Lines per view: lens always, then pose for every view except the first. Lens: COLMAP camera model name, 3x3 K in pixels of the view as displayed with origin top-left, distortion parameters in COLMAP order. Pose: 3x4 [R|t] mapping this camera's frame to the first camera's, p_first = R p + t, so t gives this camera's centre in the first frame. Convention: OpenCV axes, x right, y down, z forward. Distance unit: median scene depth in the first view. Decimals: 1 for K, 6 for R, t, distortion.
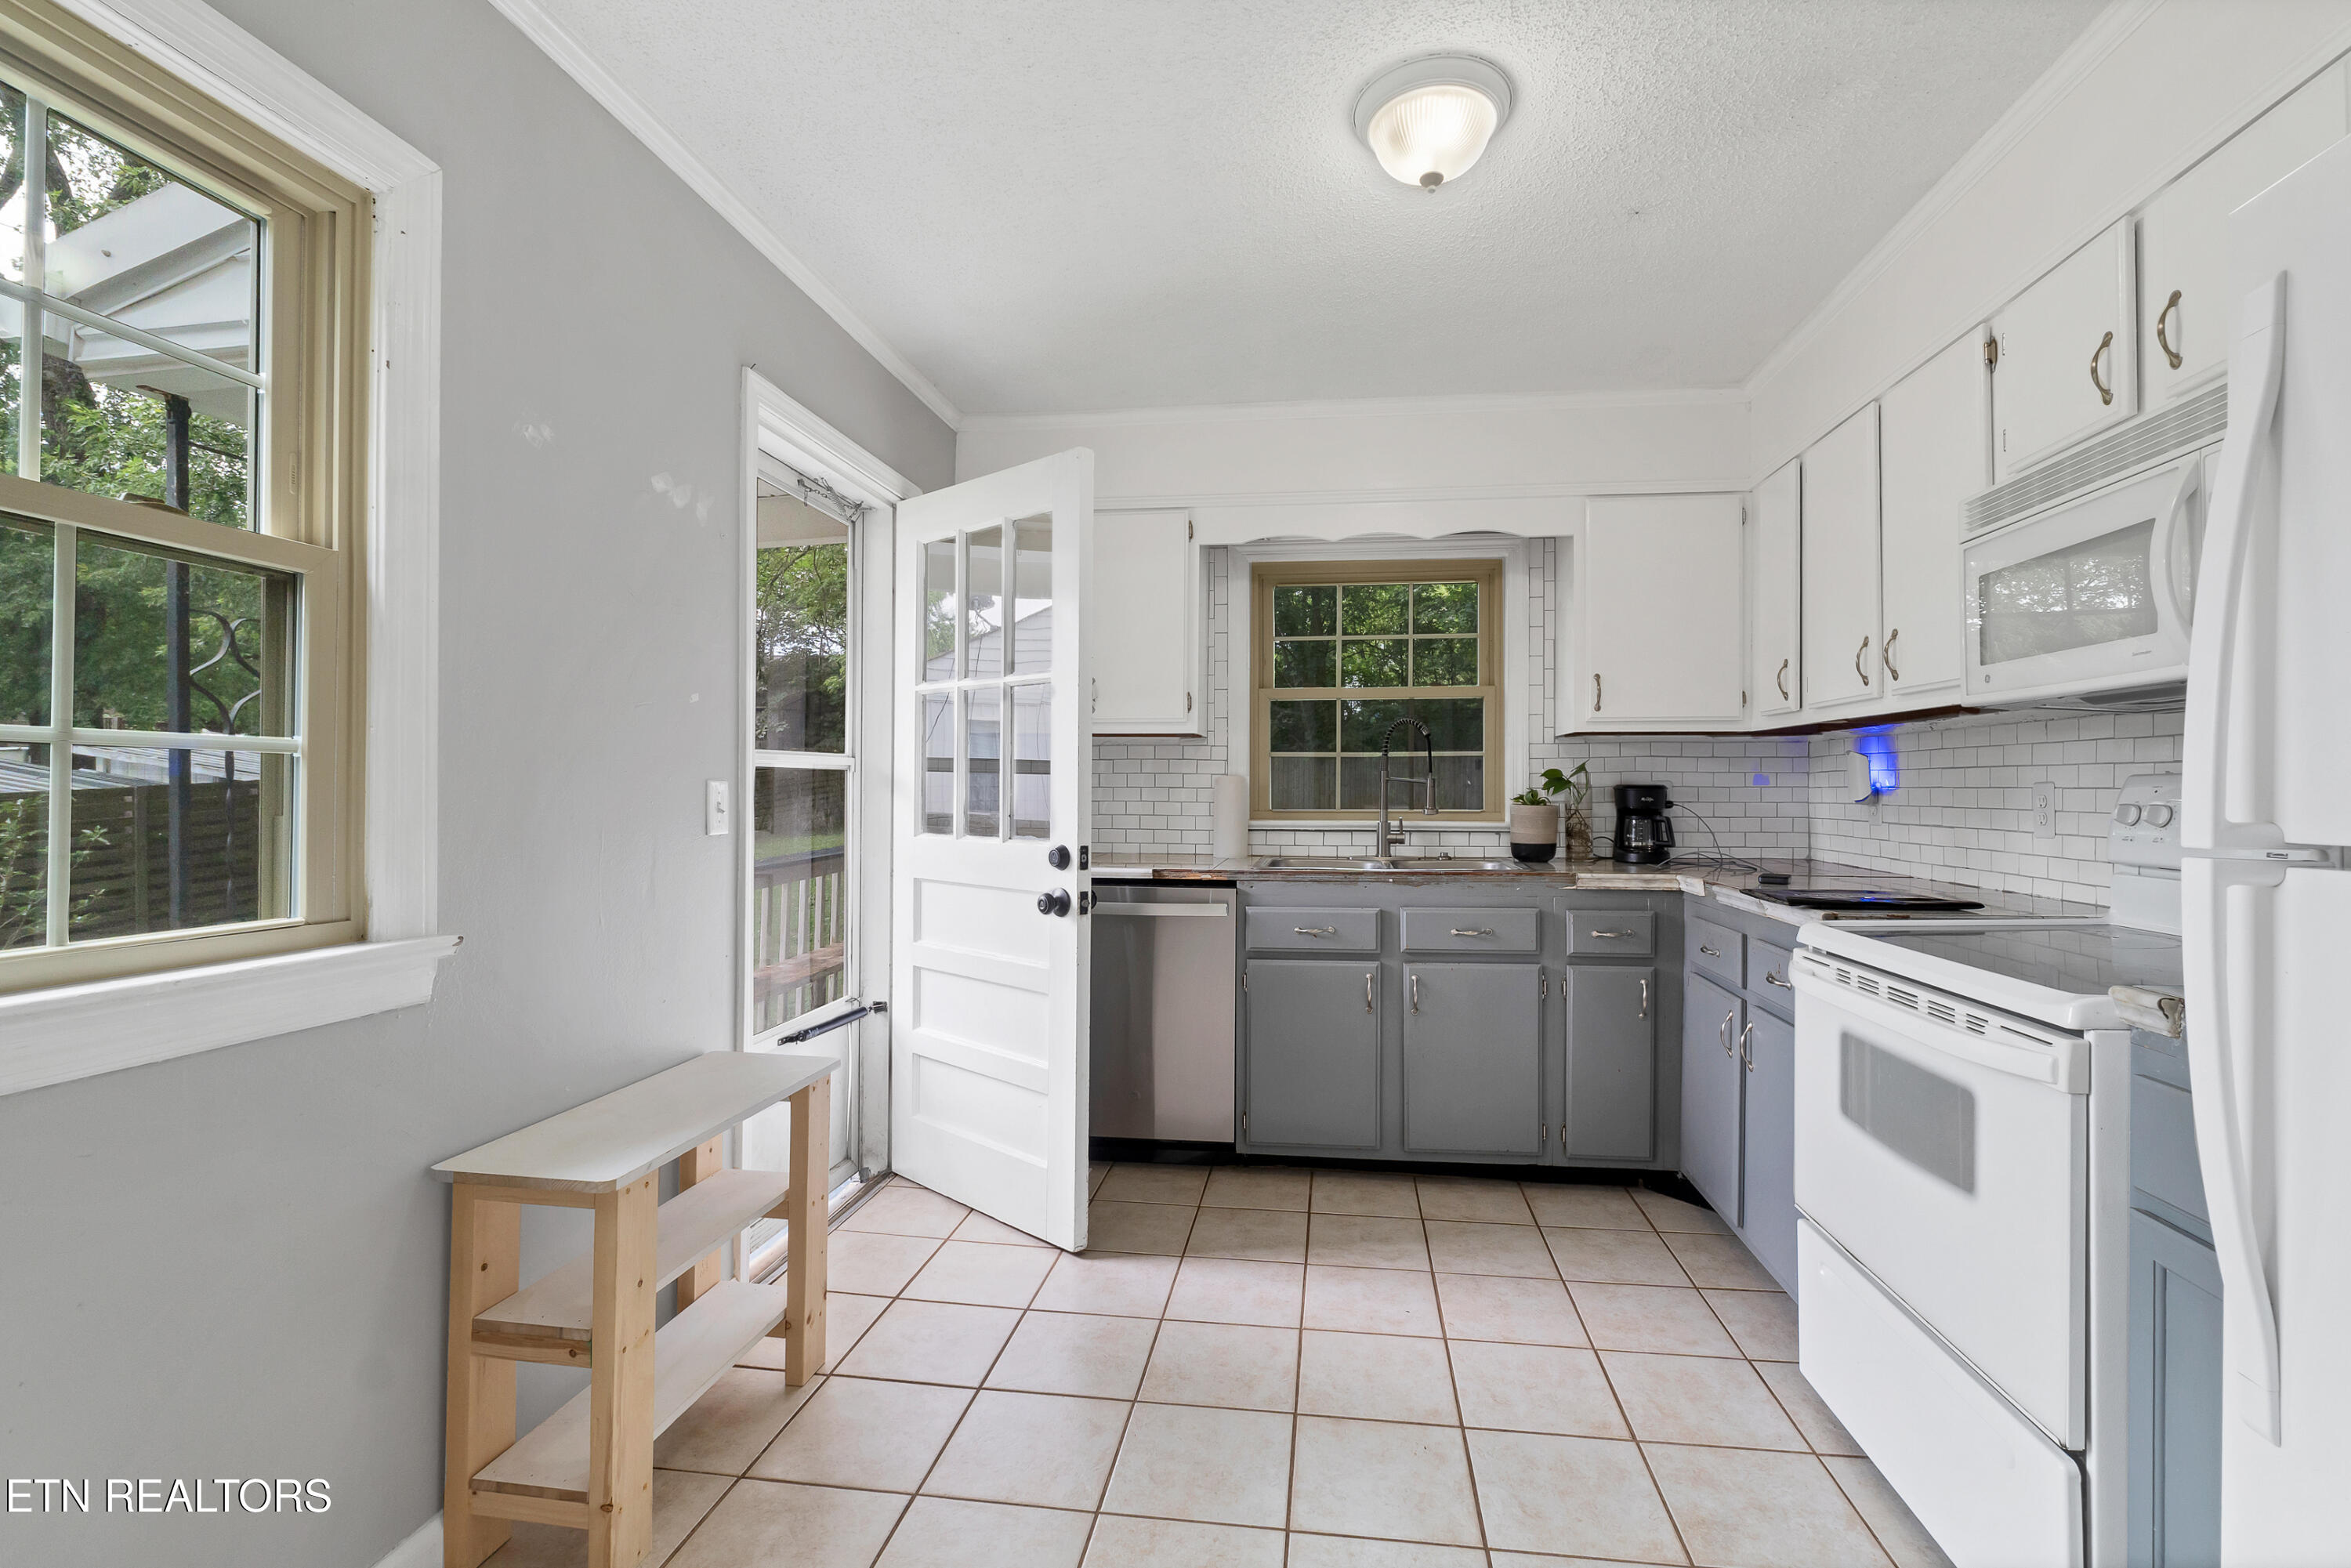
lens RADIAL K [[1028.4, 0, 1226.6], [0, 1028.4, 790.1], [0, 0, 1]] dist [-0.001658, -0.000139]
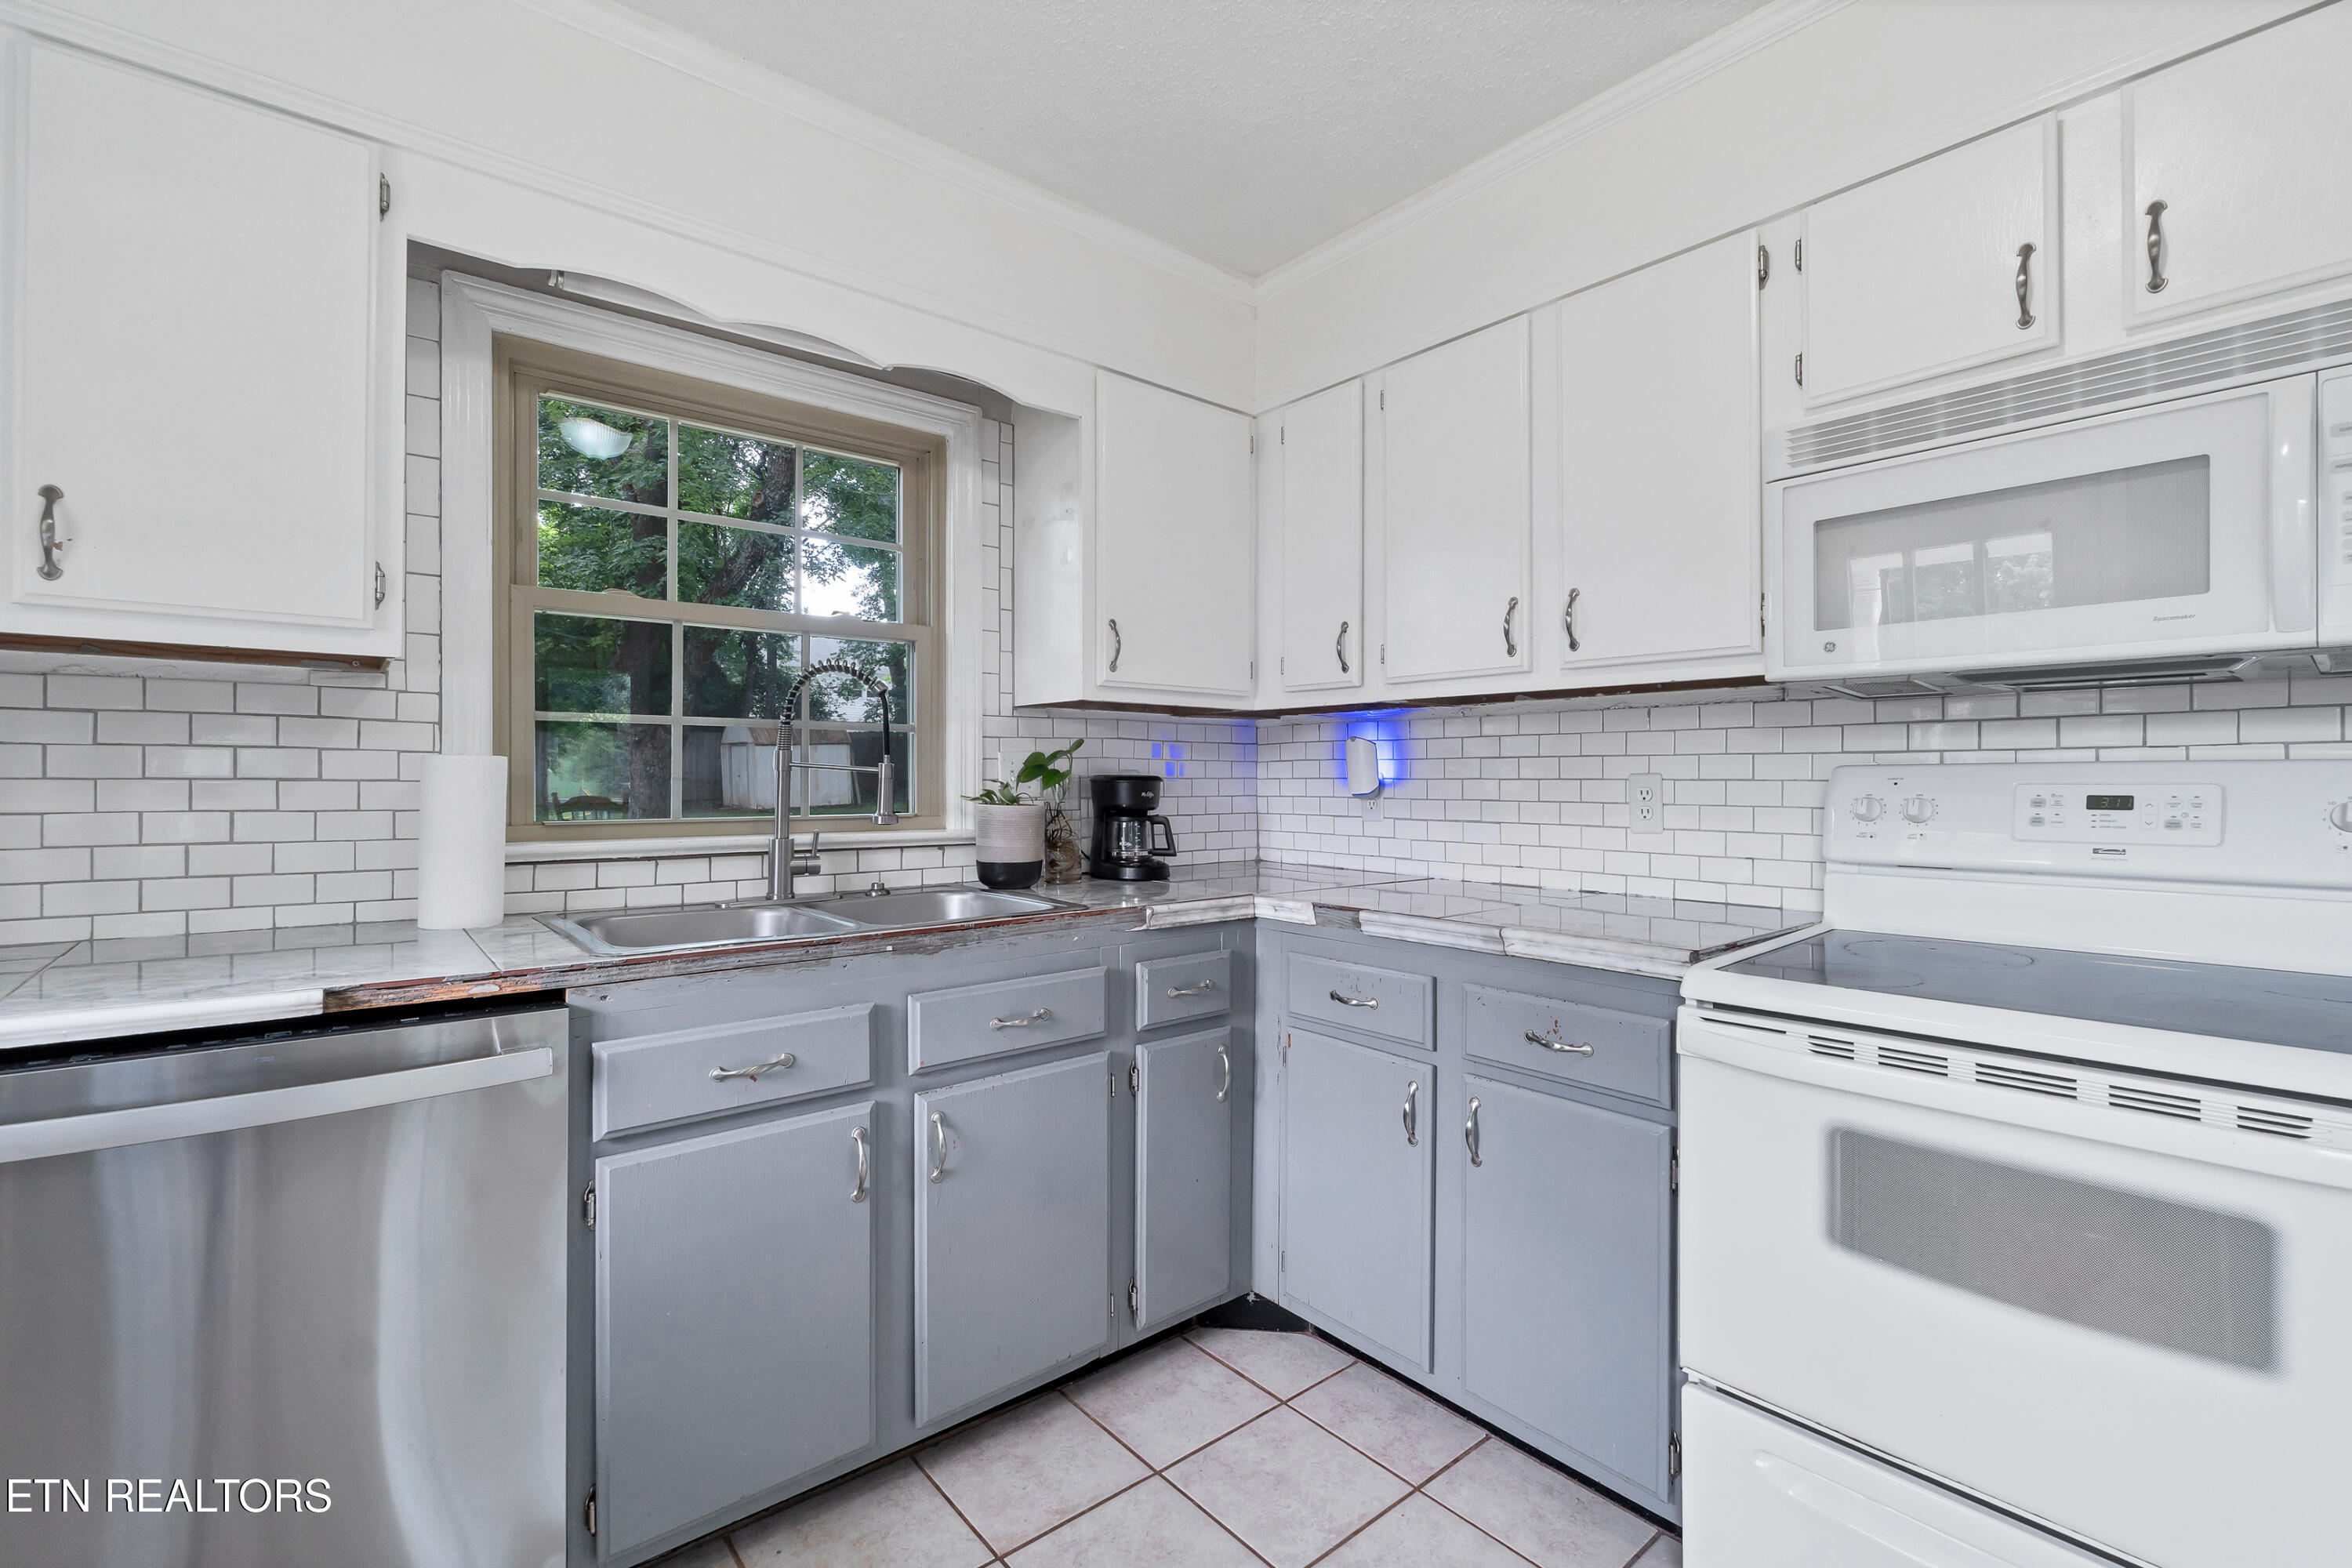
lens RADIAL K [[1016.1, 0, 1149.4], [0, 1016.1, 777.0], [0, 0, 1]] dist [-0.001260, -0.000133]
pose [[0.695221, -0.000300, 0.718796, -0.132427], [0.002538, 0.999995, -0.002038, -0.002555], [-0.718791, 0.003241, 0.695218, 0.501654]]
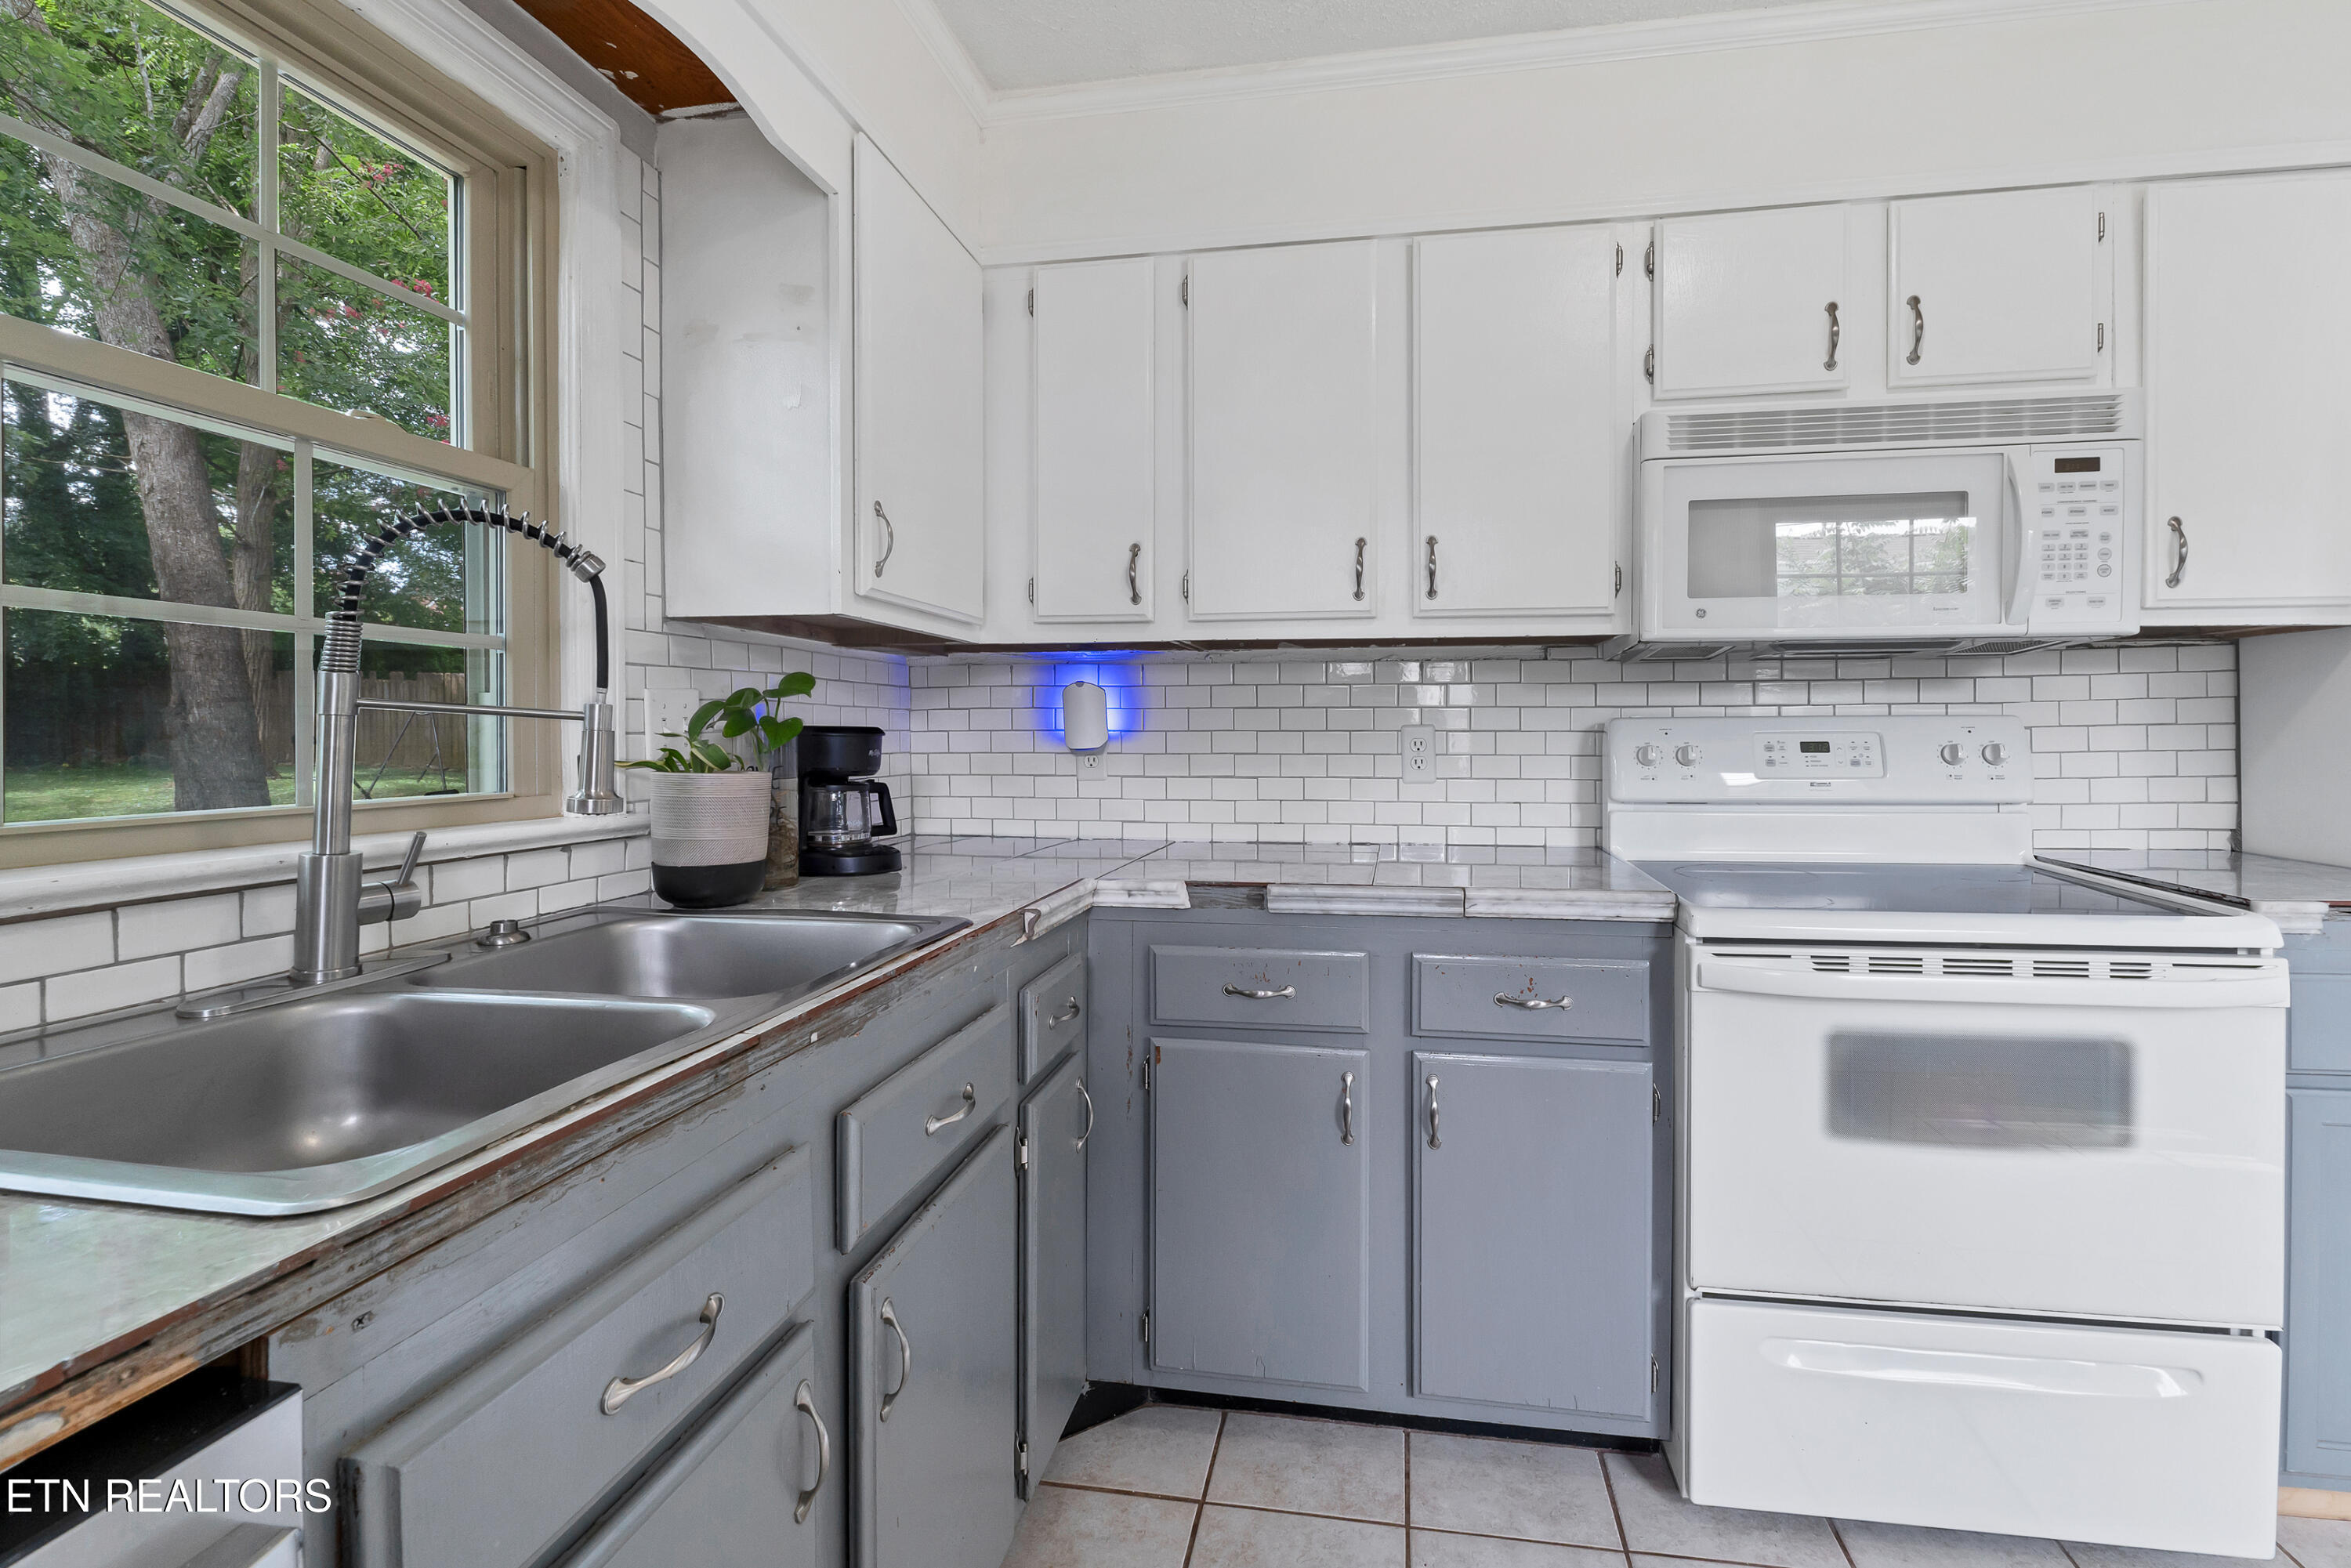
lens RADIAL K [[1042.9, 0, 1180.3], [0, 1042.9, 742.7], [0, 0, 1]] dist [-0.009360, -0.000072]
pose [[0.050865, -0.011031, 0.998645, -0.137285], [0.004420, 0.999932, 0.010820, -0.001718], [-0.998696, 0.003864, 0.050910, 0.858462]]
